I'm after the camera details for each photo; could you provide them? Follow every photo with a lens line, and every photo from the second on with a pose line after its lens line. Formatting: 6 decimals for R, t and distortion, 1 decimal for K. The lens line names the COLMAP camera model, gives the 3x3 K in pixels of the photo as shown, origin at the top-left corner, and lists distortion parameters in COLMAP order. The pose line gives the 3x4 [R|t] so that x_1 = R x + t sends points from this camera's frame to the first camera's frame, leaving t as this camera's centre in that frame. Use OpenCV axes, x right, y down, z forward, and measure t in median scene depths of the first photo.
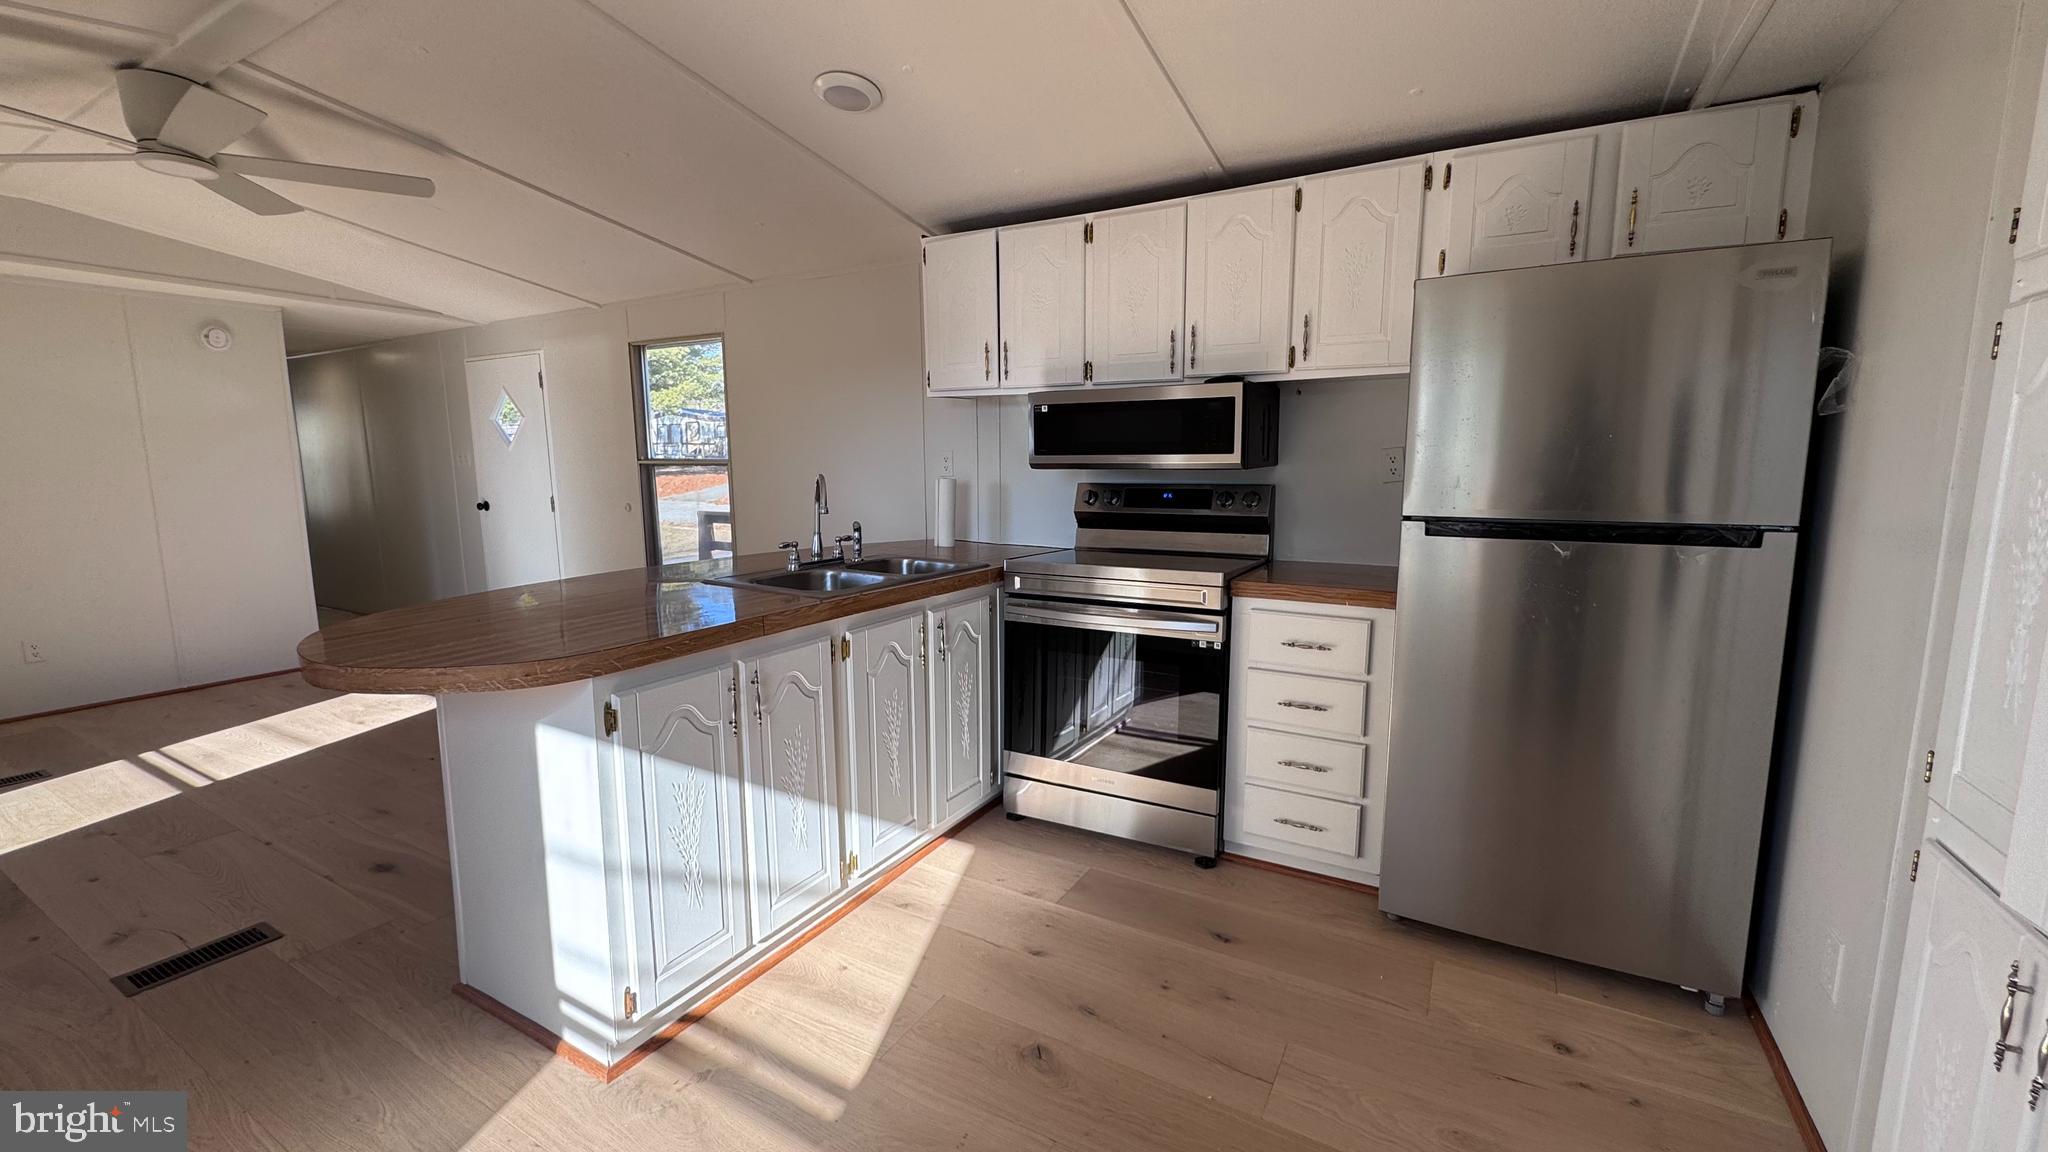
lens RADIAL K [[814.0, 0, 1022.9], [0, 814.0, 571.4], [0, 0, 1]] dist [-0.003069, 0.000113]
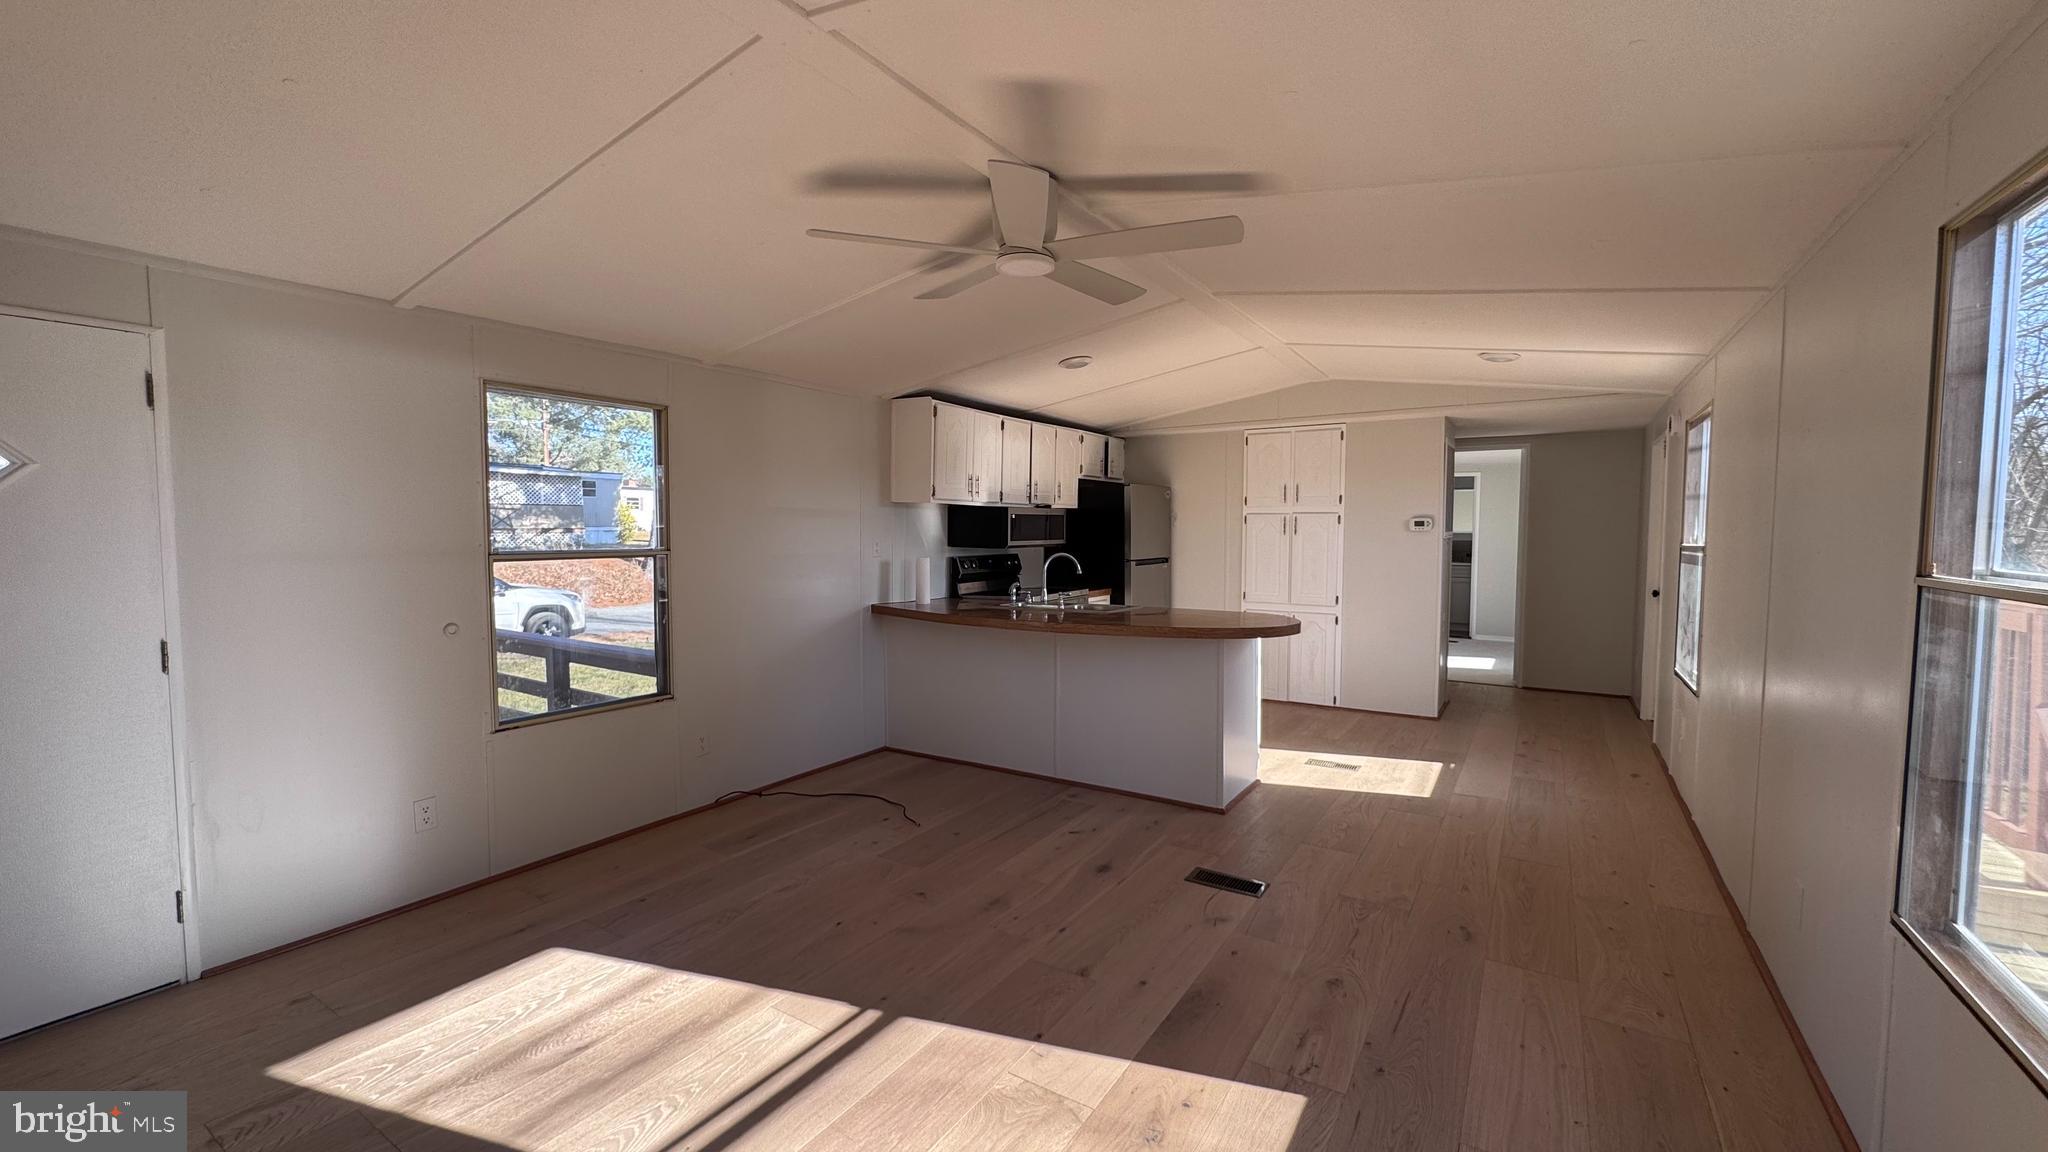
lens RADIAL K [[814.0, 0, 1022.9], [0, 814.0, 571.4], [0, 0, 1]] dist [-0.003069, 0.000113]
pose [[0.054010, -0.050513, 0.997262, -2.022363], [0.138237, 0.989481, 0.042632, -0.166717], [-0.988925, 0.135556, 0.060424, 0.974135]]
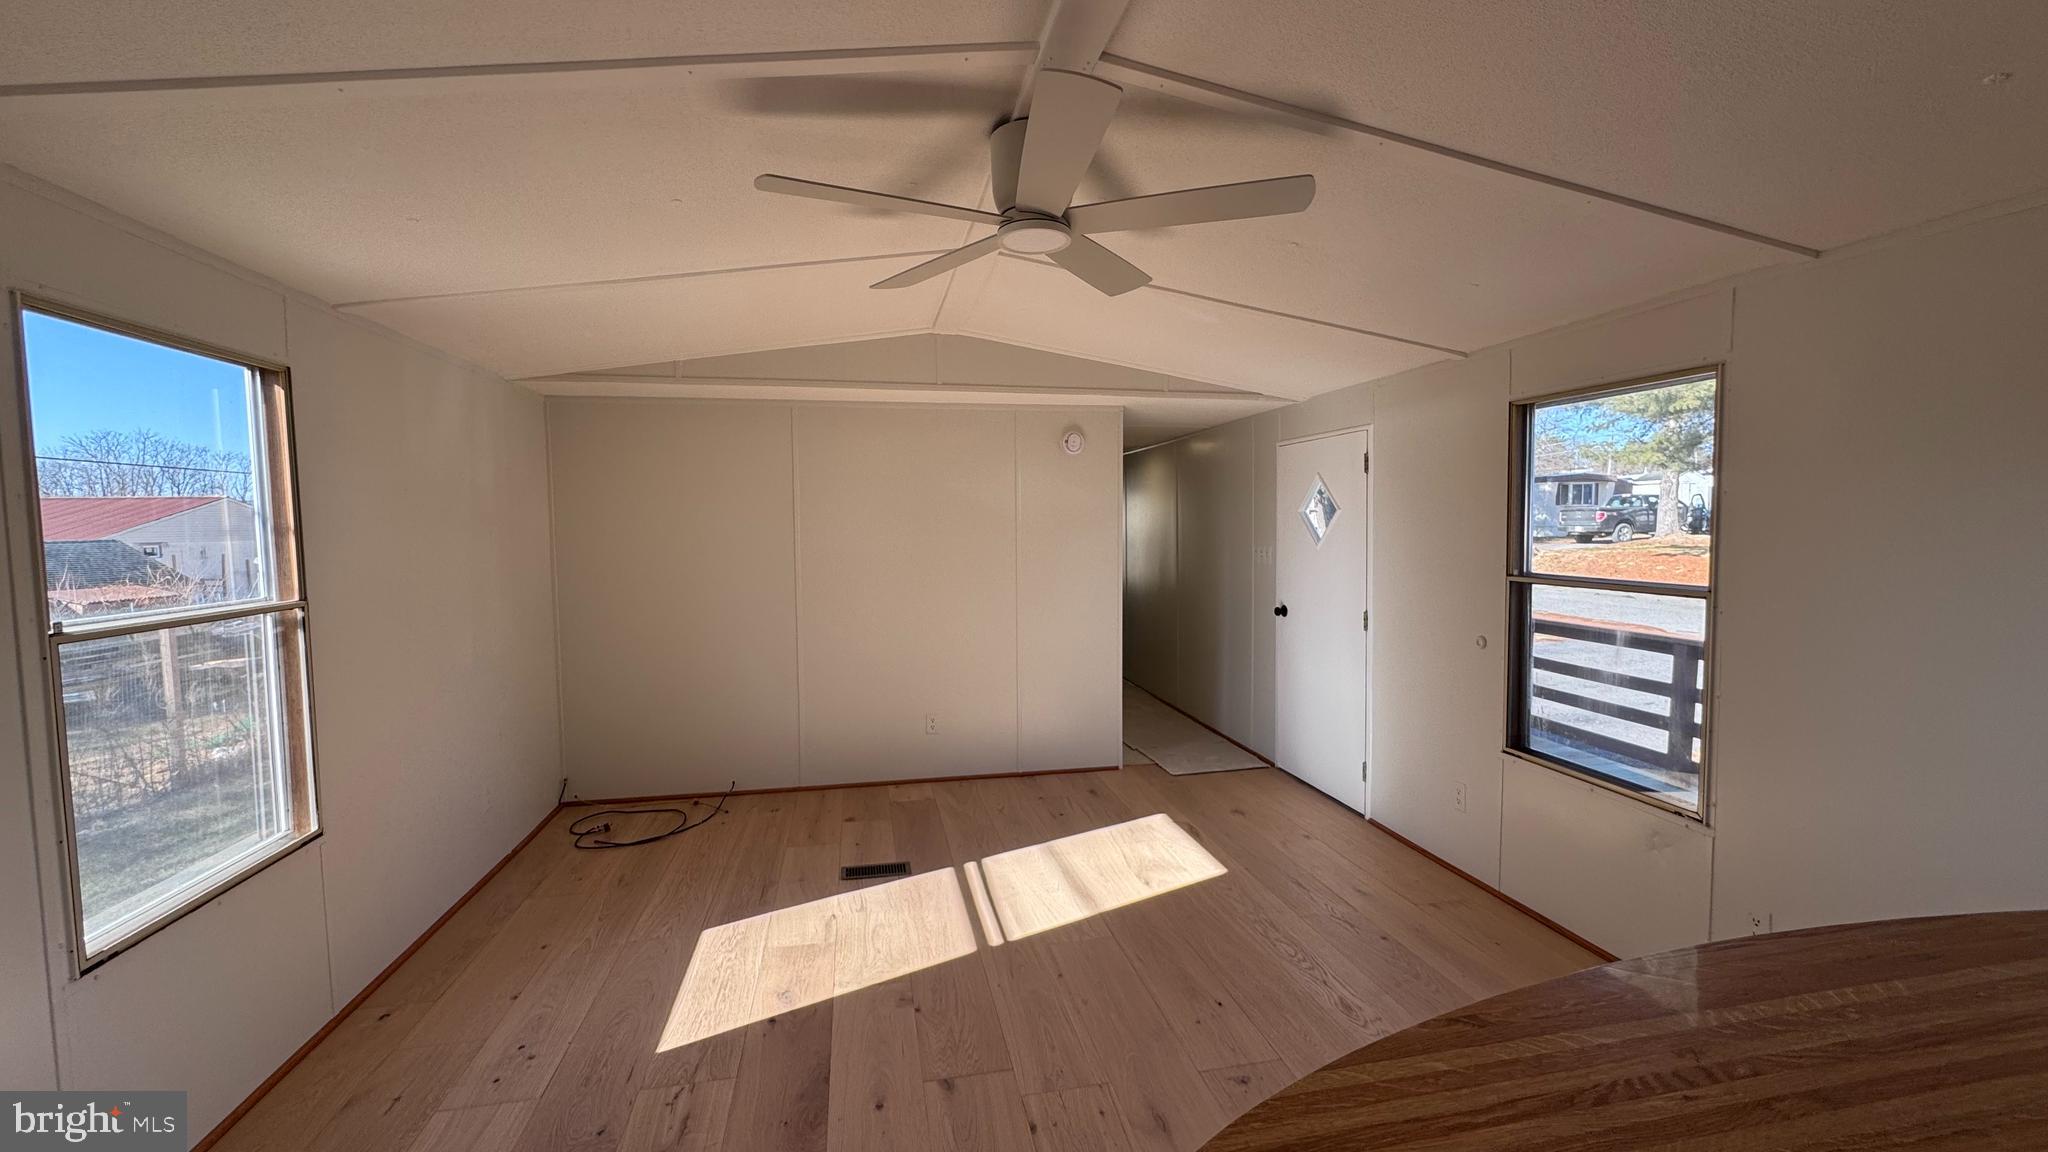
lens RADIAL K [[814.0, 0, 1022.9], [0, 814.0, 571.4], [0, 0, 1]] dist [-0.003069, 0.000113]
pose [[0.657848, 0.041201, -0.752023, -0.426577], [-0.099396, 0.994518, -0.032462, -0.143803], [0.746563, 0.096103, 0.658337, 0.487560]]
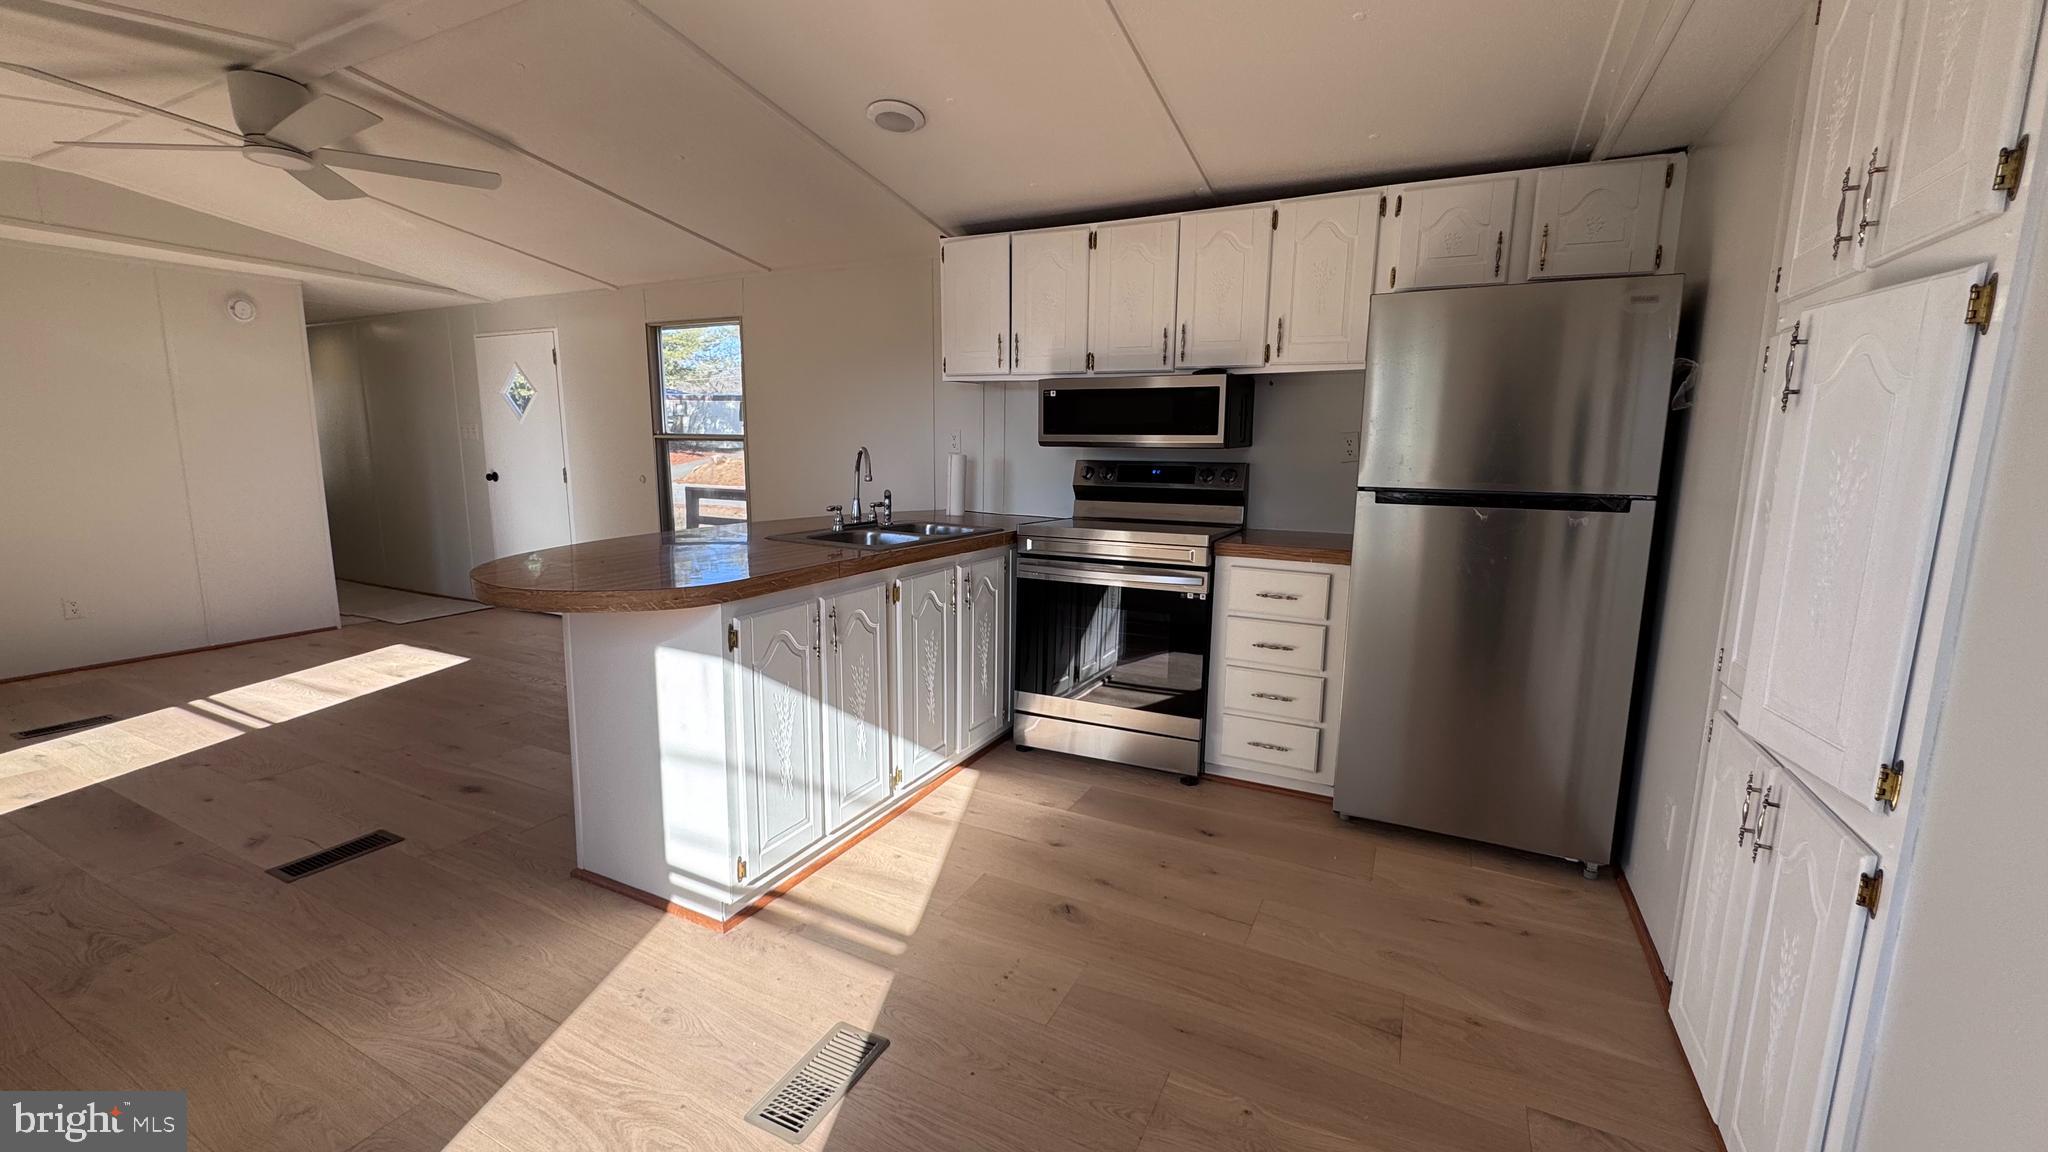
lens RADIAL K [[814.0, 0, 1022.9], [0, 814.0, 571.4], [0, 0, 1]] dist [-0.003069, 0.000113]
pose [[0.998672, 0.008031, 0.050896, -0.079478], [-0.008973, 0.999792, 0.018299, 0.033086], [-0.050738, -0.018731, 0.998536, -0.162515]]
